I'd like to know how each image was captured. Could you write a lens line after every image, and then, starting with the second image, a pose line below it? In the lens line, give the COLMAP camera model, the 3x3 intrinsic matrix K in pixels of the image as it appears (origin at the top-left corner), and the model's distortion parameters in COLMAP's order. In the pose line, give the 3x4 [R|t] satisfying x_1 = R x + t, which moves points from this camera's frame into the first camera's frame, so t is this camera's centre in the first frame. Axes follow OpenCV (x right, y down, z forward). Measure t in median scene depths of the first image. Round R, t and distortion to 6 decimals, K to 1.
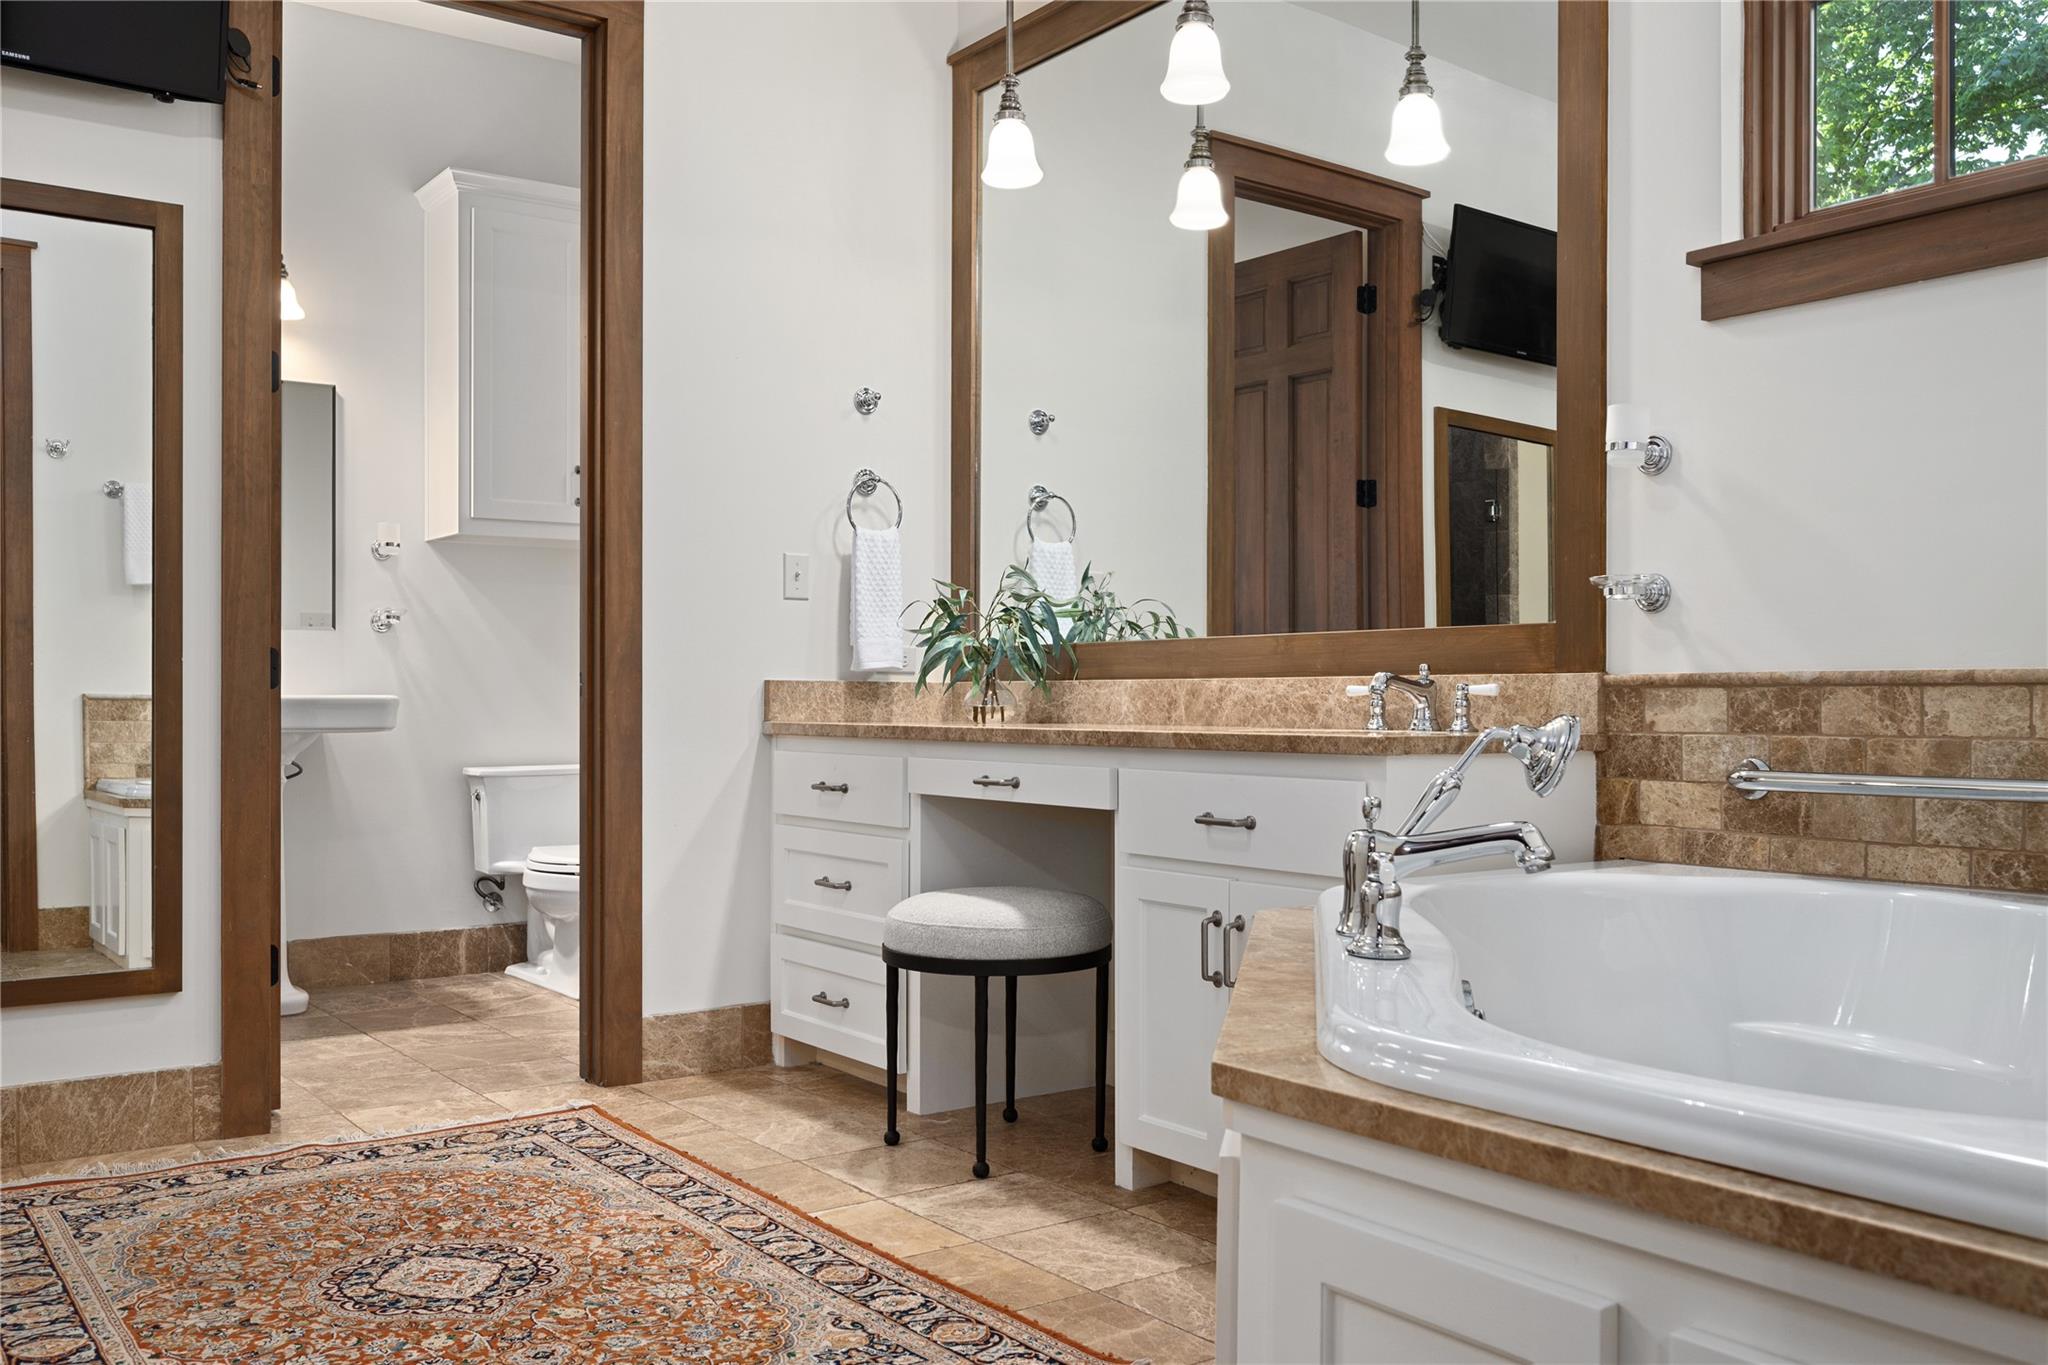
lens RADIAL K [[1768.9, 0, 1024.0], [0, 1768.9, 682.5], [0, 0, 1]] dist [-0.011491, 0.004609]
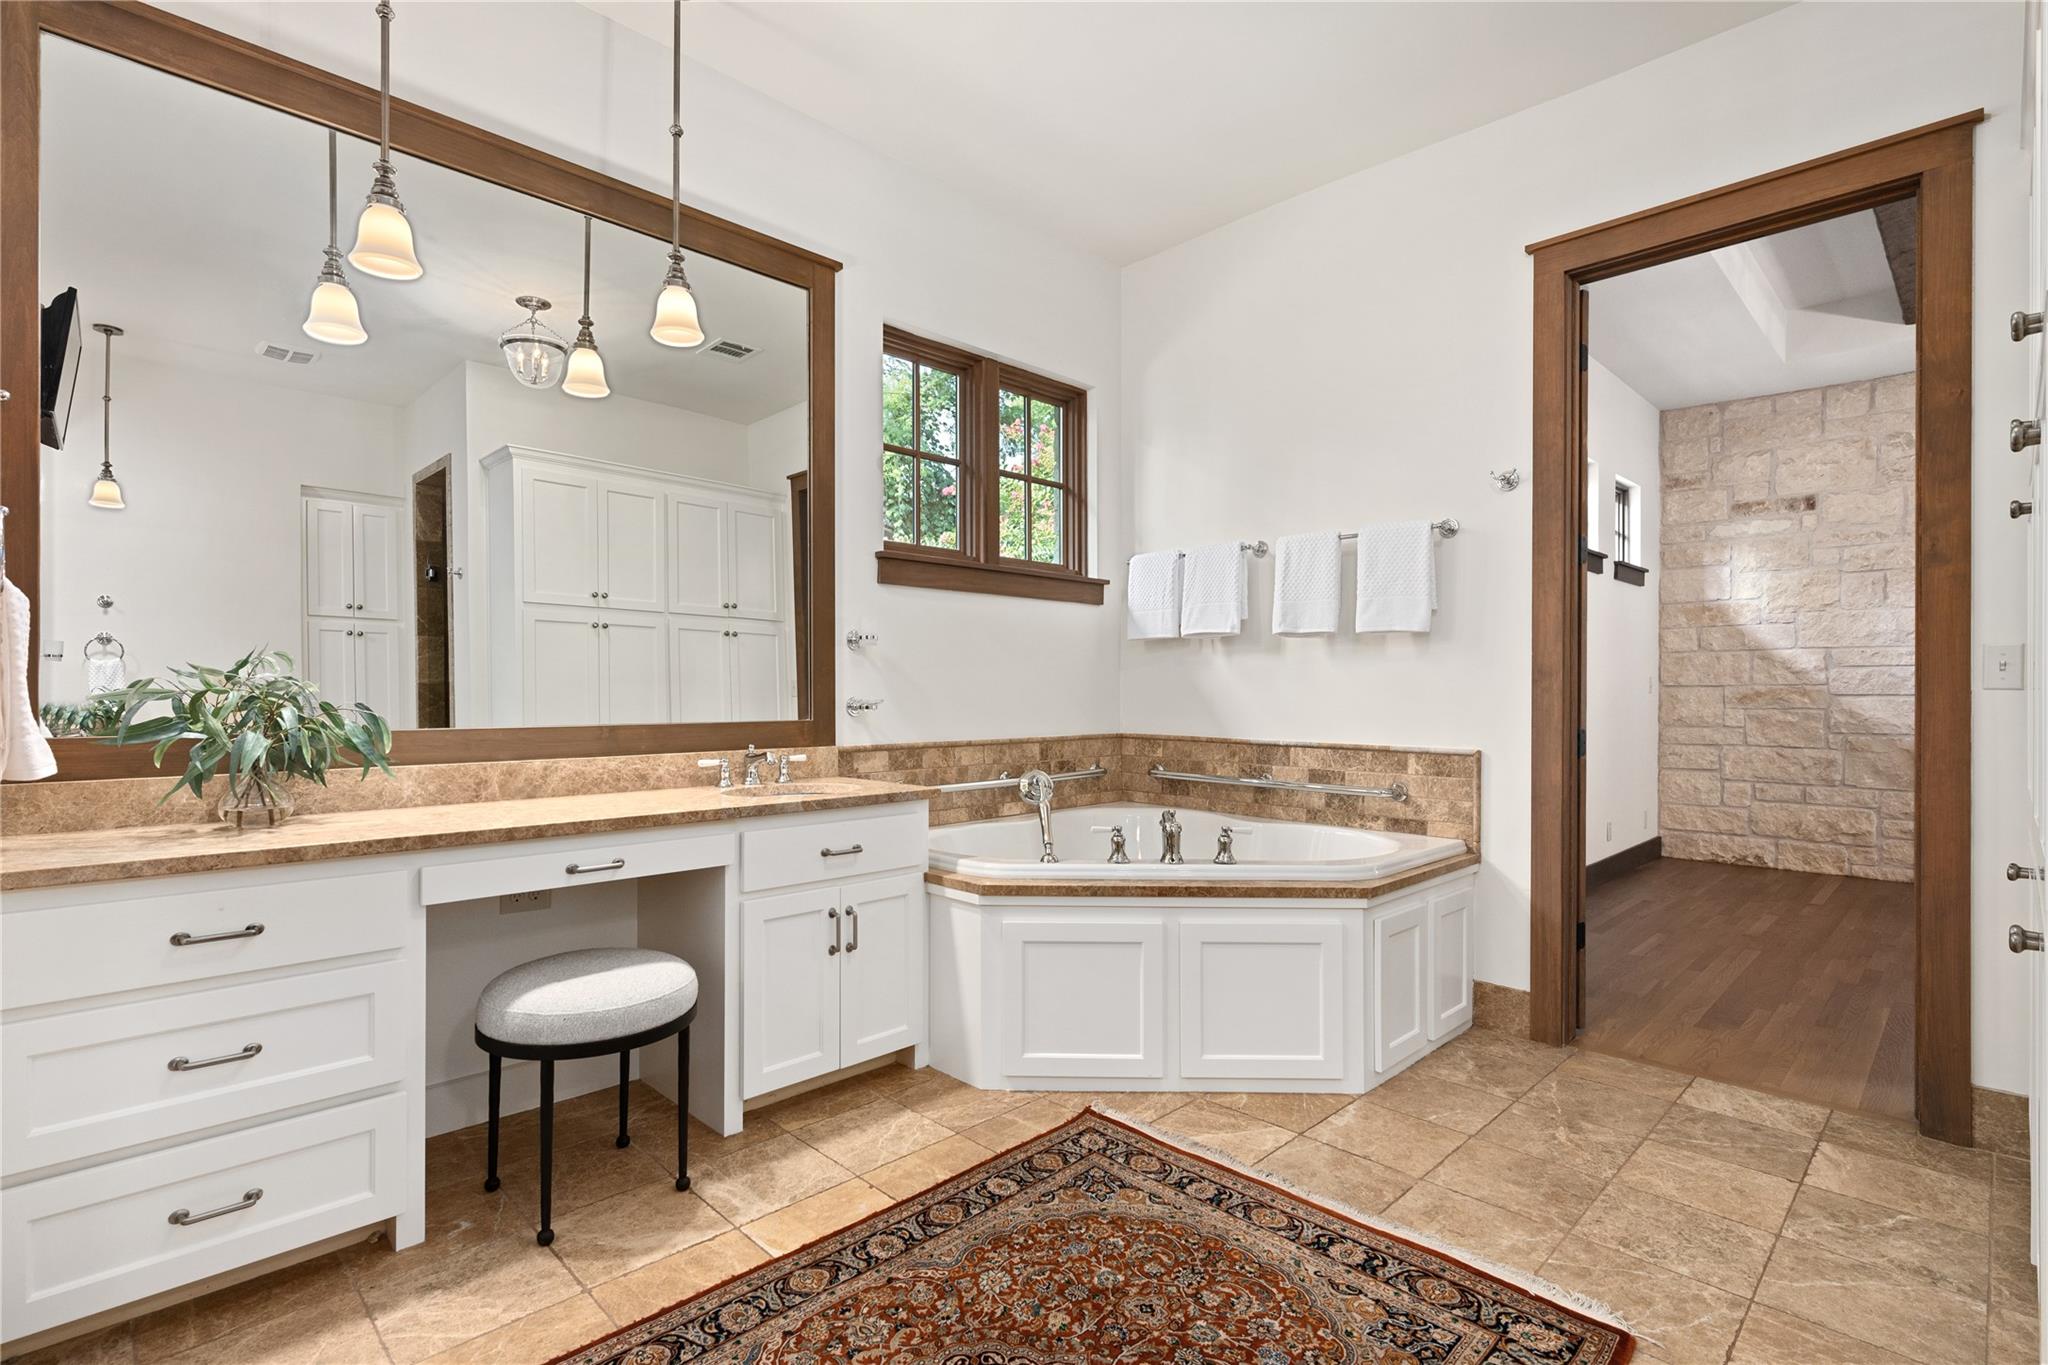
lens RADIAL K [[970.0, 0, 1021.4], [0, 970.0, 687.9], [0, 0, 1]] dist [0.001094, -0.000003]
pose [[-0.155558, -0.001962, 0.987825, -0.784677], [-0.015777, 0.999875, -0.000498, -0.073459], [-0.987701, -0.015662, -0.155569, 0.963752]]
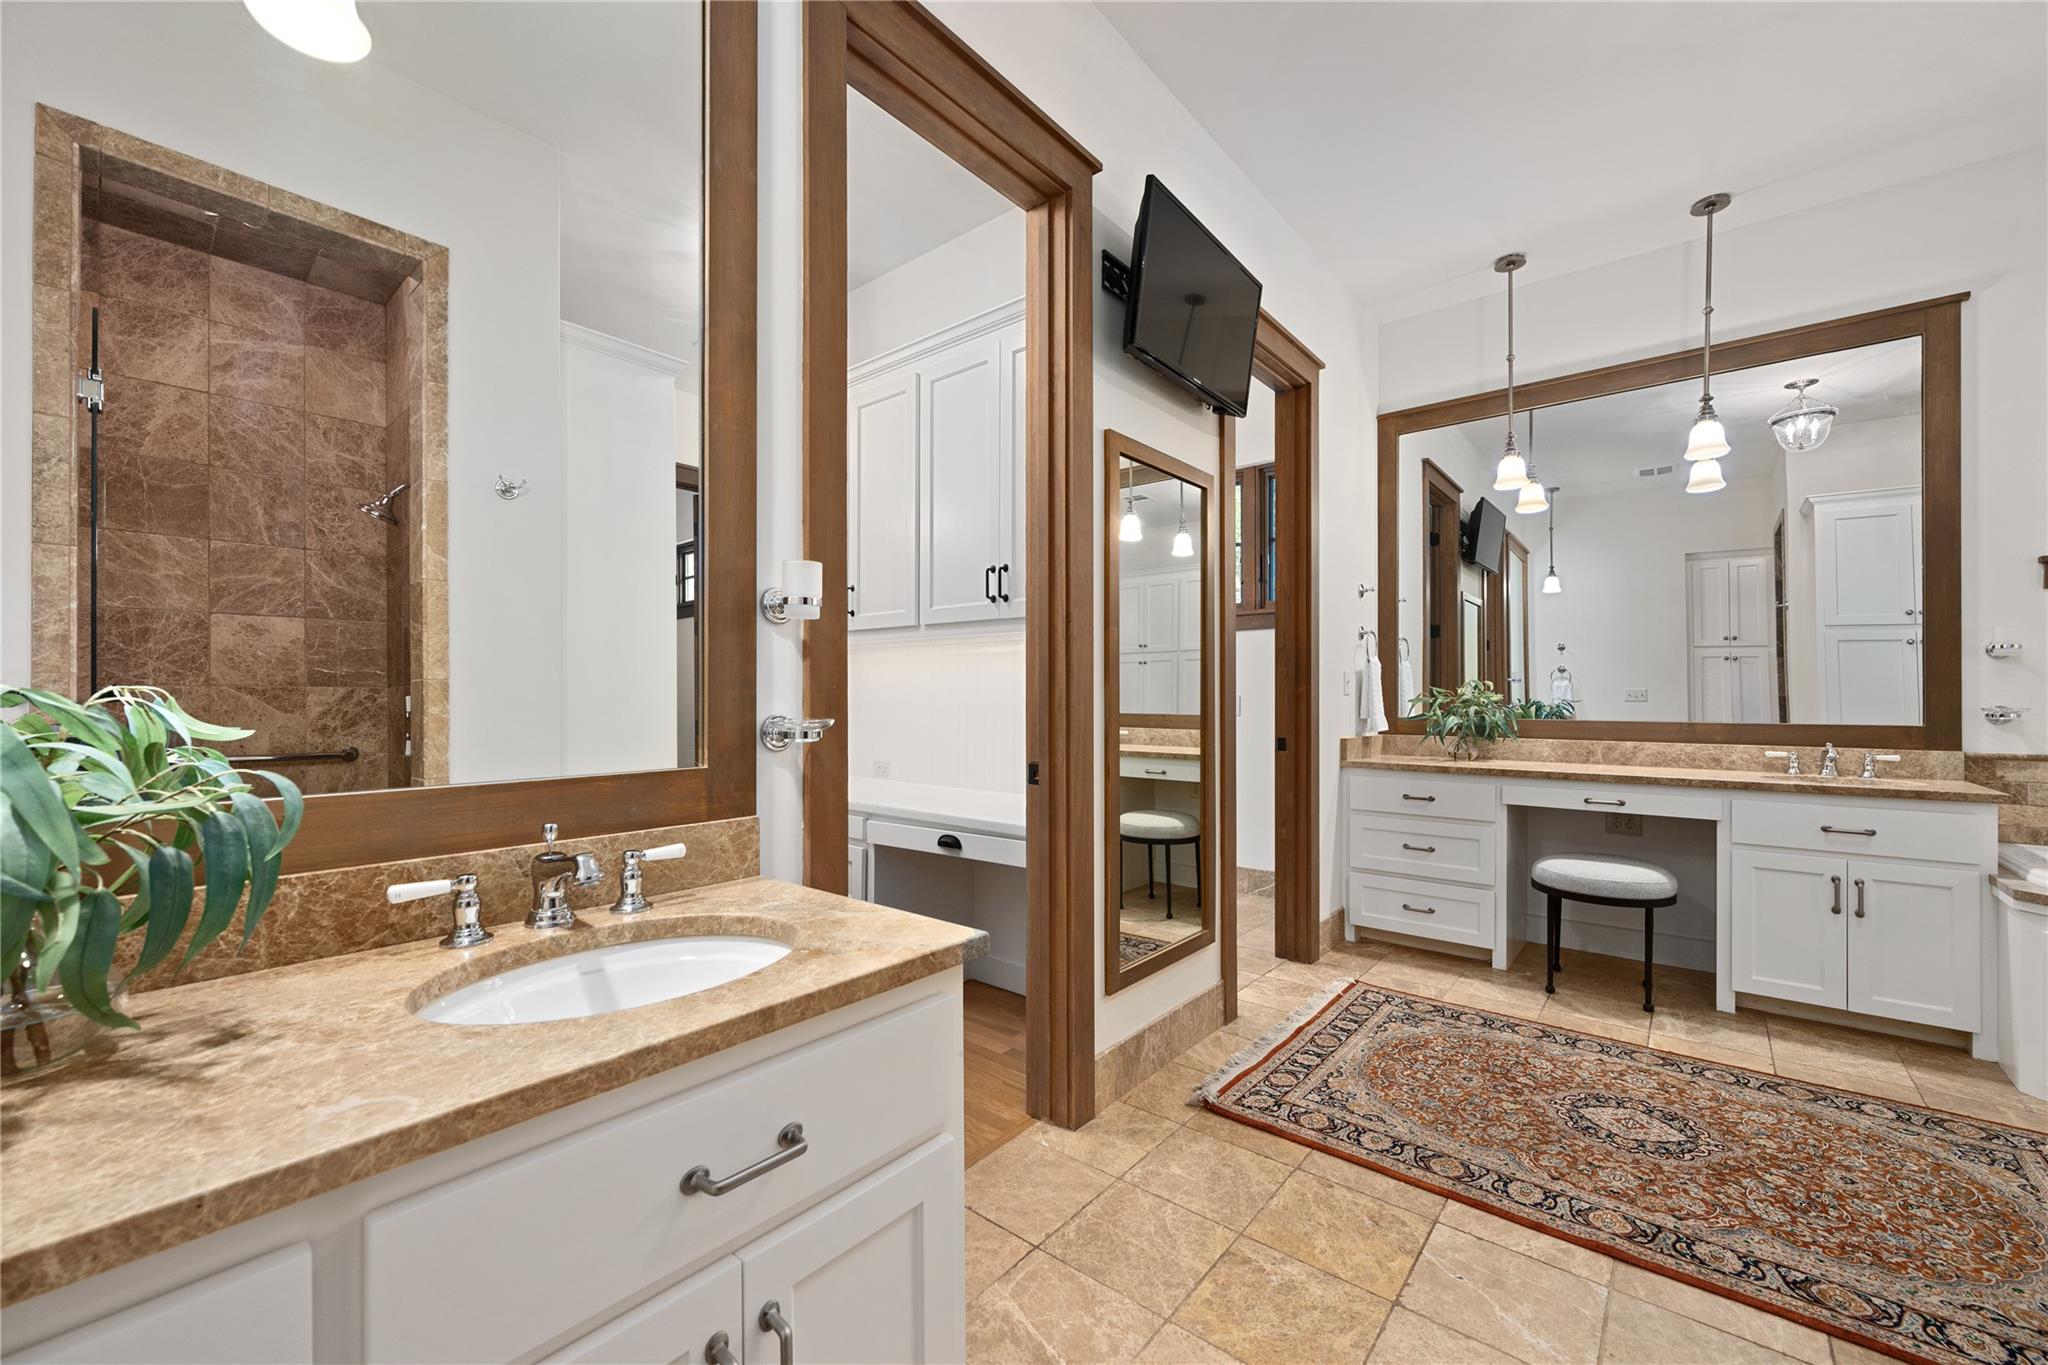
lens RADIAL K [[814.5, 0, 1028.3], [0, 814.5, 696.7], [0, 0, 1]] dist [0.000131, 0.000056]
pose [[0.967556, 0.000349, 0.252656, -0.988266], [-0.003087, 0.999941, 0.010441, -0.076989], [-0.252637, -0.010882, 0.967500, 0.346265]]
